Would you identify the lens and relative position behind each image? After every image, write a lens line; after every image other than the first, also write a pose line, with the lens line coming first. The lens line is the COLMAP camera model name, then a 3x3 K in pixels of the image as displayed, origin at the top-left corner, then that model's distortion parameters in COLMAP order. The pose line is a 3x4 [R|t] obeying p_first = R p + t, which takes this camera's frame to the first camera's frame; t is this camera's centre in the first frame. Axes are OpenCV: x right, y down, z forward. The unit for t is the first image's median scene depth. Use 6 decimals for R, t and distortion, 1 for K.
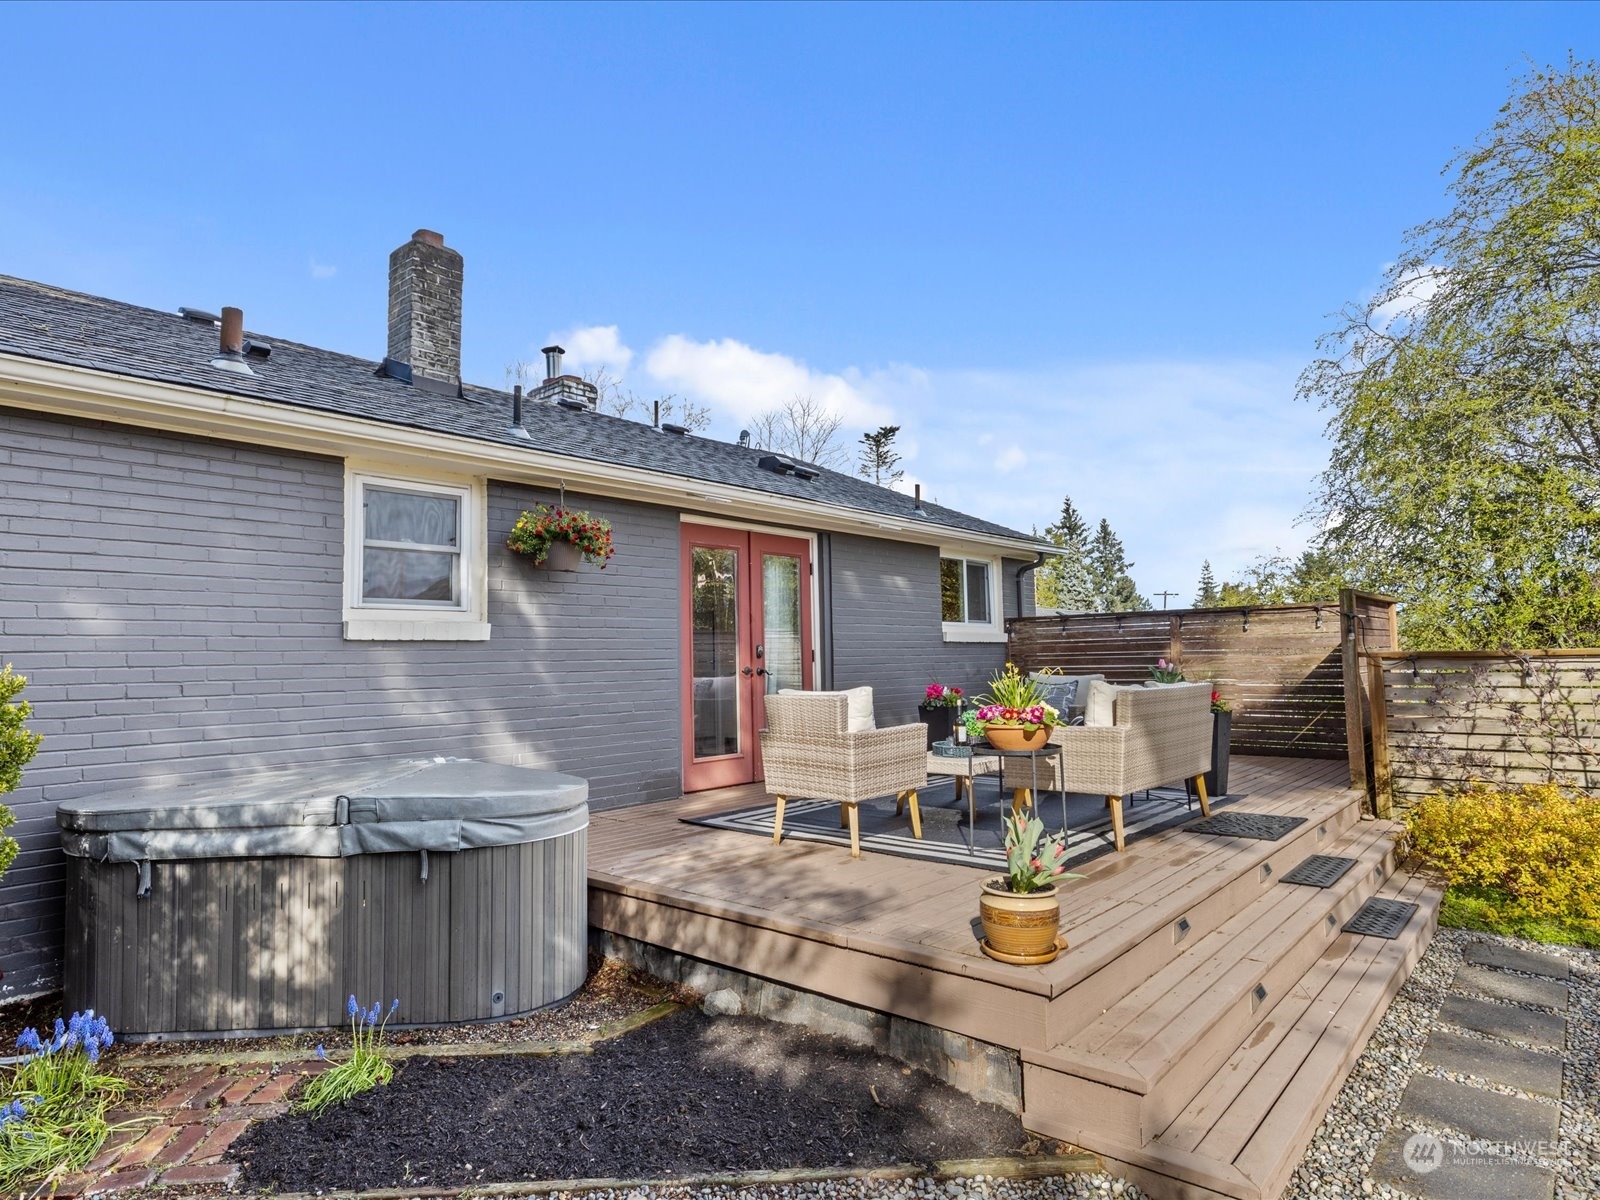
lens RADIAL K [[904.9, 0, 800.0], [0, 904.9, 600.0], [0, 0, 1]] dist [0.001811, 0.000127]
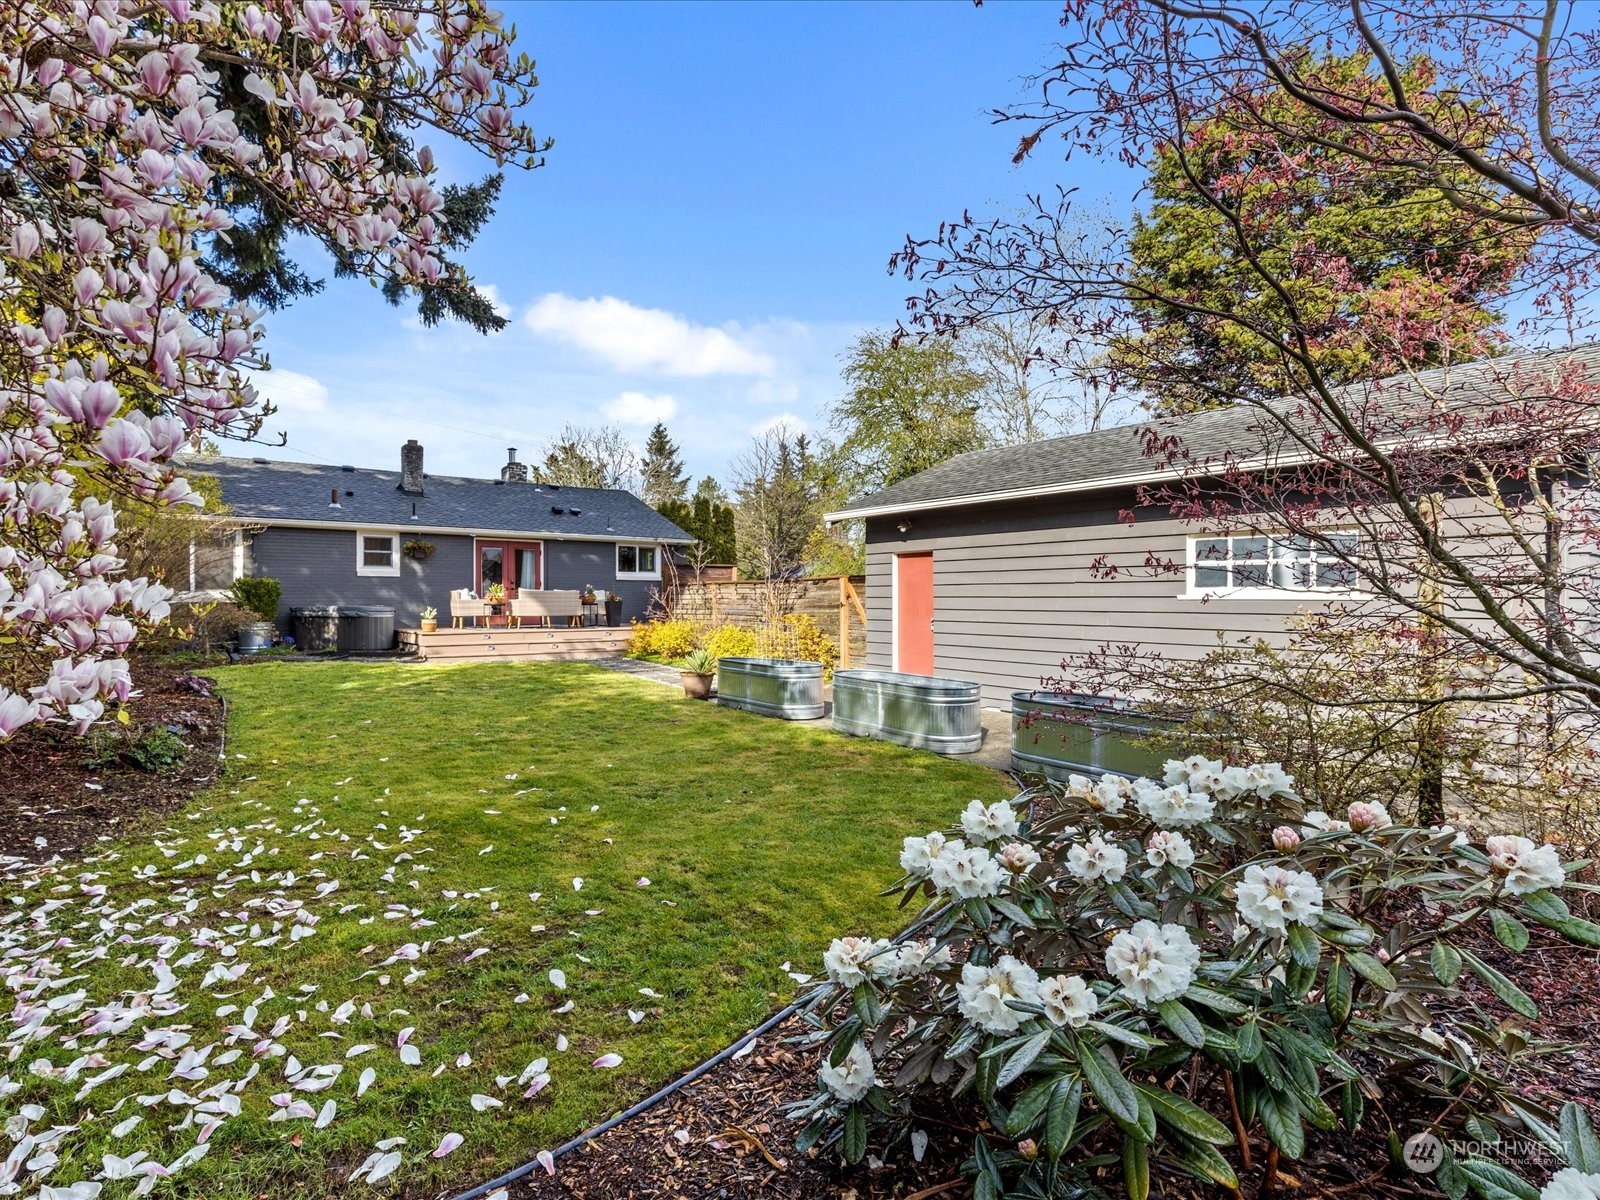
lens RADIAL K [[805.7, 0, 789.5], [0, 805.7, 599.0], [0, 0, 1]] dist [0.005949, -0.001873]
pose [[0.981169, 0.018406, -0.192273, 1.747058], [-0.006268, 0.997959, 0.063548, -0.079385], [0.193050, -0.061146, 0.979282, -1.832049]]
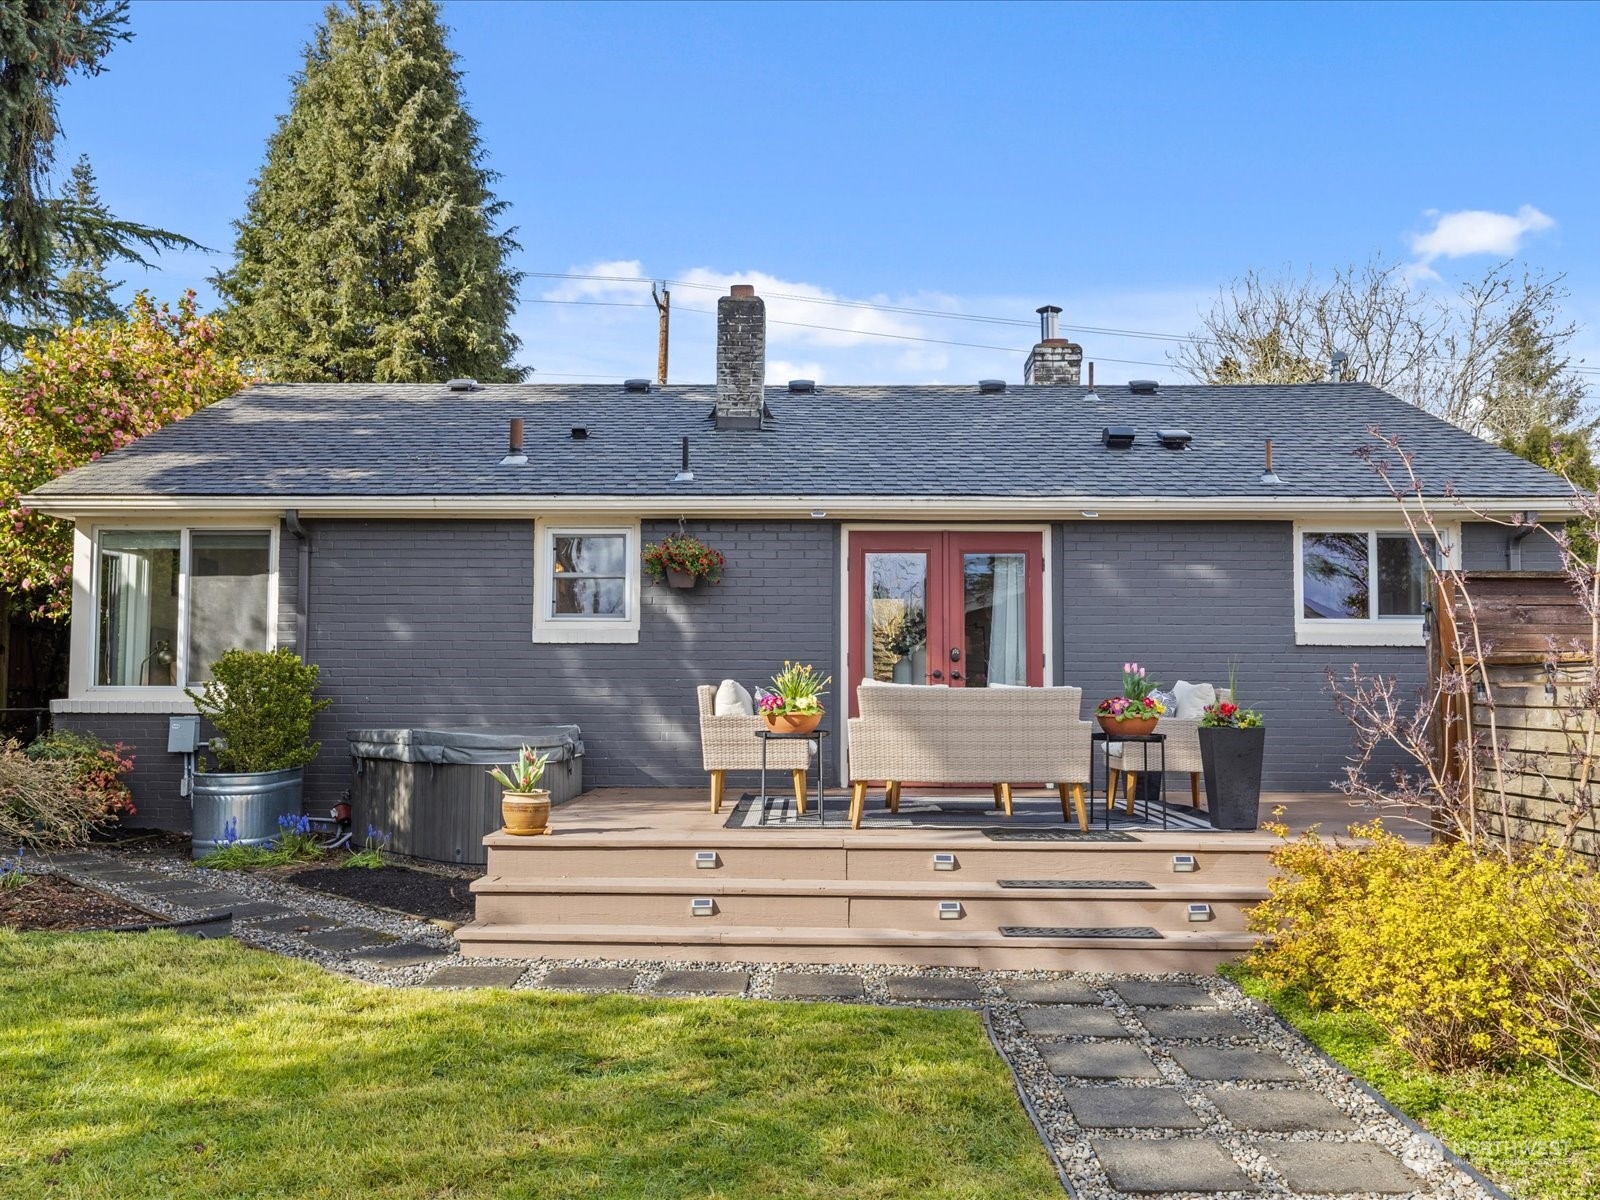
lens RADIAL K [[1370.9, 0, 800.0], [0, 1370.9, 600.0], [0, 0, 1]] dist [0.043070, -0.001063]
pose [[0.664563, -0.024133, -0.746843, 1.221564], [0.033526, 0.999435, -0.002463, -0.004362], [0.746480, -0.023402, 0.664996, -0.139788]]
